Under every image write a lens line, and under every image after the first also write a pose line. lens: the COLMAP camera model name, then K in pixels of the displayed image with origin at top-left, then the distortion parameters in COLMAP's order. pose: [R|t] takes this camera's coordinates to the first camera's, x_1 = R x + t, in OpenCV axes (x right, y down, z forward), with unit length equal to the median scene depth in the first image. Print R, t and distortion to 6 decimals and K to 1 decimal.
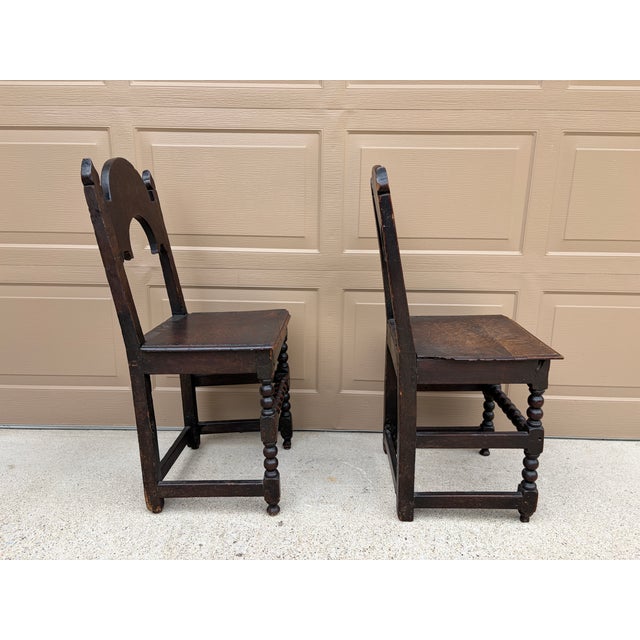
lens RADIAL K [[489.5, 0, 315.9], [0, 489.5, 318.5], [0, 0, 1]] dist [0.057204, -0.076381]
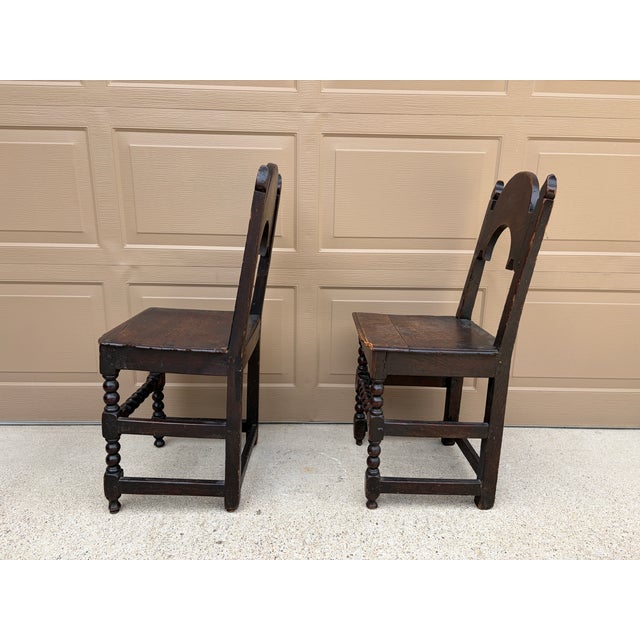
lens RADIAL K [[489.5, 0, 318.2], [0, 489.5, 319.2], [0, 0, 1]] dist [0.057204, -0.076381]
pose [[0.999149, -0.004900, 0.040963, 0.012374], [0.004103, 0.999801, 0.019513, -0.013103], [-0.041050, -0.019328, 0.998970, -0.040392]]
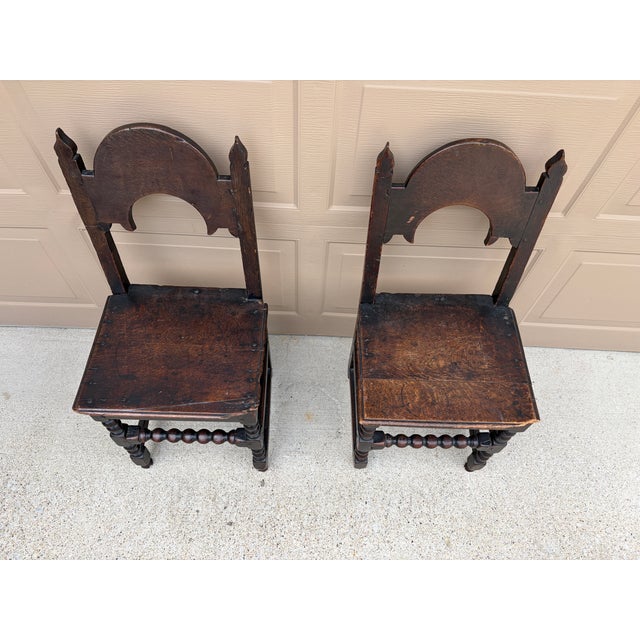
lens RADIAL K [[489.5, 0, 315.3], [0, 489.5, 322.2], [0, 0, 1]] dist [0.057204, -0.076381]
pose [[0.999828, 0.011747, 0.014345, 0.029349], [-0.018466, 0.700440, 0.713472, -0.621496], [-0.001666, -0.713614, 0.700537, 0.397196]]
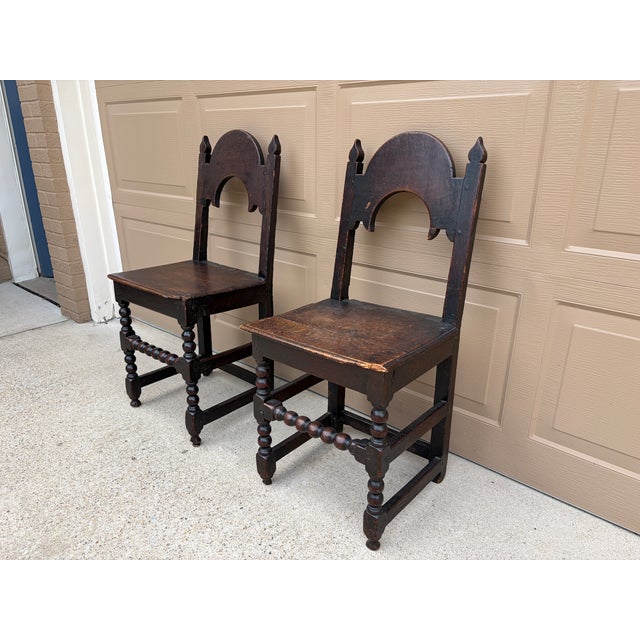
lens RADIAL K [[489.5, 0, 315.3], [0, 489.5, 319.3], [0, 0, 1]] dist [0.057204, -0.076381]
pose [[0.768931, 0.211474, -0.603344, 0.717332], [-0.134462, 0.976095, 0.170759, -0.117856], [0.625032, -0.050175, 0.778985, 0.264212]]
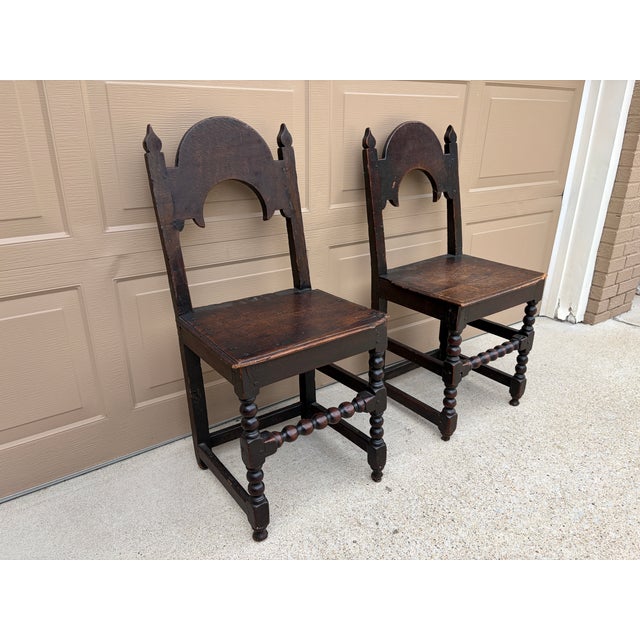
lens RADIAL K [[489.5, 0, 316.9], [0, 489.5, 321.2], [0, 0, 1]] dist [0.057204, -0.076381]
pose [[0.810612, -0.229719, 0.538643, -0.593405], [0.134046, 0.968209, 0.211192, -0.143960], [-0.570034, -0.098992, 0.815635, 0.247395]]
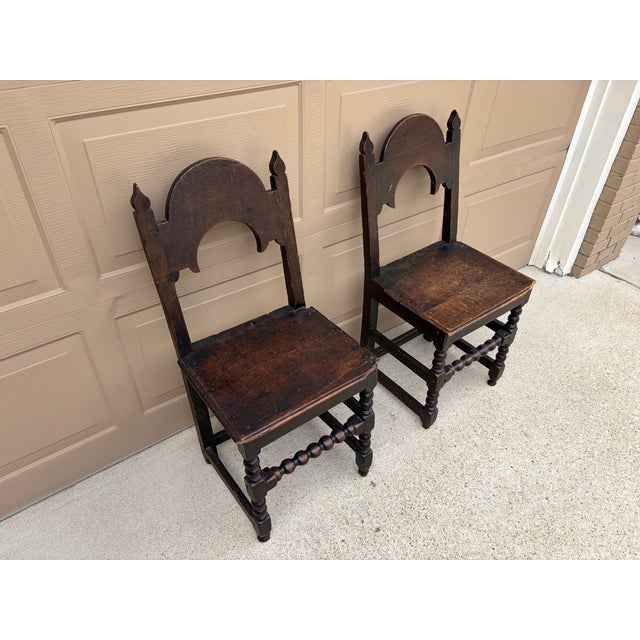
lens RADIAL K [[489.5, 0, 317.4], [0, 489.5, 320.6], [0, 0, 1]] dist [0.057204, -0.076381]
pose [[0.799967, -0.376315, 0.467375, -0.520963], [0.125084, 0.866373, 0.483479, -0.459748], [-0.586862, -0.328306, 0.740141, 0.291628]]
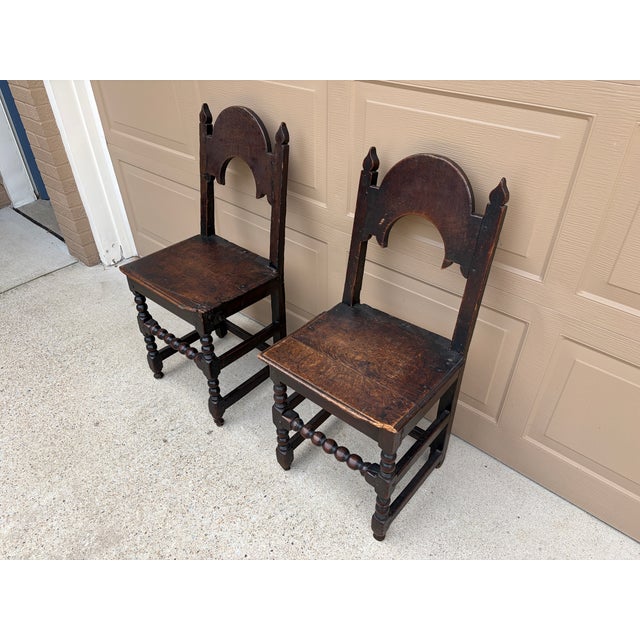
lens RADIAL K [[489.5, 0, 315.7], [0, 489.5, 319.4], [0, 0, 1]] dist [0.057204, -0.076381]
pose [[0.768002, 0.367463, -0.524541, 0.634248], [-0.122269, 0.888084, 0.443122, -0.407035], [0.628667, -0.276184, 0.726980, 0.278514]]
